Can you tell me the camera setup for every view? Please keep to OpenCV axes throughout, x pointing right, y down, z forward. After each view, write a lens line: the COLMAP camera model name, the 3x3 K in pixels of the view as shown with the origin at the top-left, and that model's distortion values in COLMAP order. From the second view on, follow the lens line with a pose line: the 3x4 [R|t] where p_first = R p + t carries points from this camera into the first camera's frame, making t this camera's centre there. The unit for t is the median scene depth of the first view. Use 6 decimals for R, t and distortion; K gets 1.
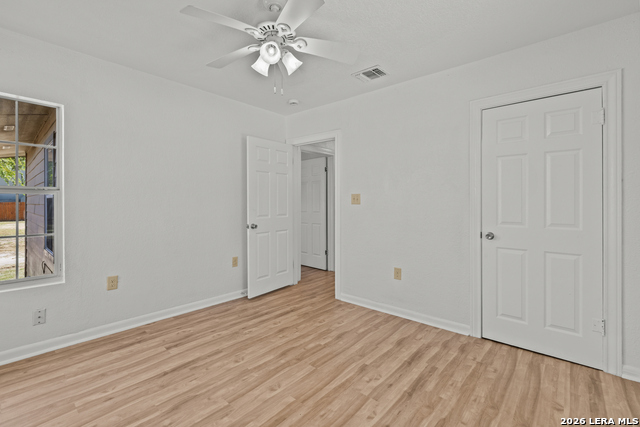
lens RADIAL K [[283.4, 0, 315.6], [0, 283.4, 209.4], [0, 0, 1]] dist [0.000475, -0.000914]
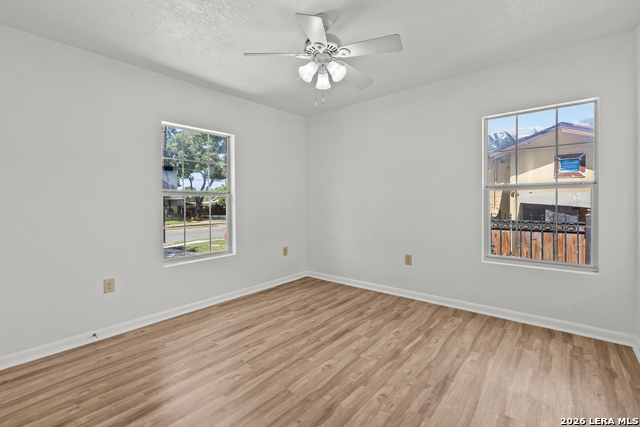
lens RADIAL K [[283.4, 0, 315.6], [0, 283.4, 209.4], [0, 0, 1]] dist [0.000475, -0.000914]
pose [[-0.999859, 0.011312, -0.012407, -0.087125], [0.010732, 0.998889, 0.045880, -0.031227], [0.012912, 0.045741, -0.998870, 1.928178]]
